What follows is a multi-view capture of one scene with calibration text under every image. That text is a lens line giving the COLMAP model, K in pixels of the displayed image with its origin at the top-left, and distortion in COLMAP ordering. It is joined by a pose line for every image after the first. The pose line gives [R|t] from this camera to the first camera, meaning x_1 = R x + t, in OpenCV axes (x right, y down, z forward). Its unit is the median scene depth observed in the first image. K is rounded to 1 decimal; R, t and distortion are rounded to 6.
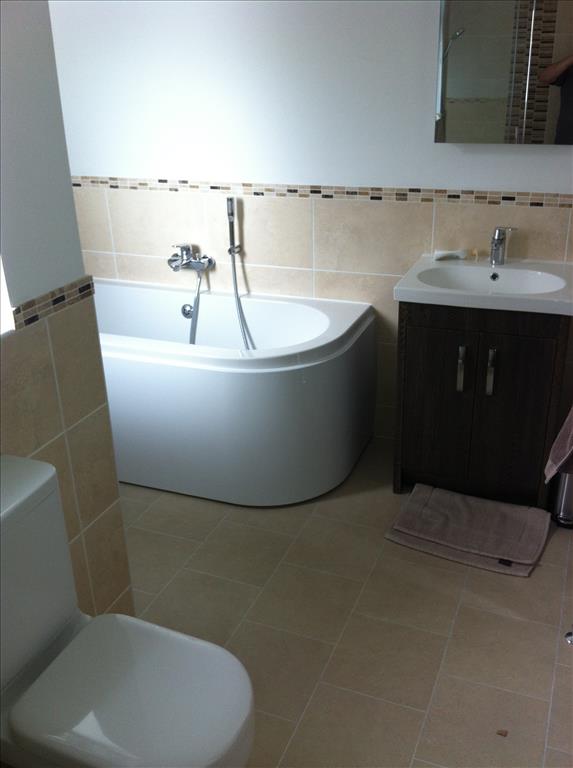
lens RADIAL K [[724.6, 0, 282.8], [0, 724.6, 387.1], [0, 0, 1]] dist [0.118002, -0.380110]
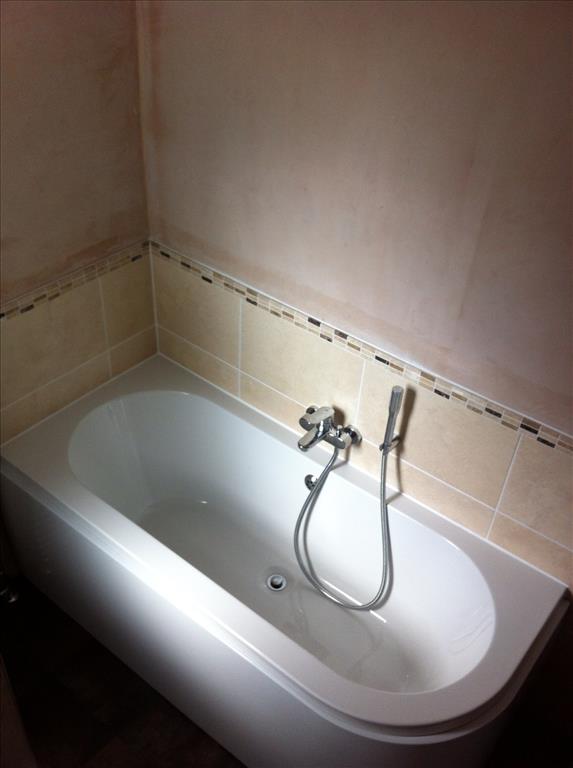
lens RADIAL K [[698.6, 0, 286.5], [0, 698.6, 384.0], [0, 0, 1]] dist [0.127678, -0.336510]
pose [[0.954737, 0.239914, -0.175834, -0.056214], [-0.198817, 0.954401, 0.222690, -0.376151], [0.221243, -0.177651, 0.958901, 0.333136]]
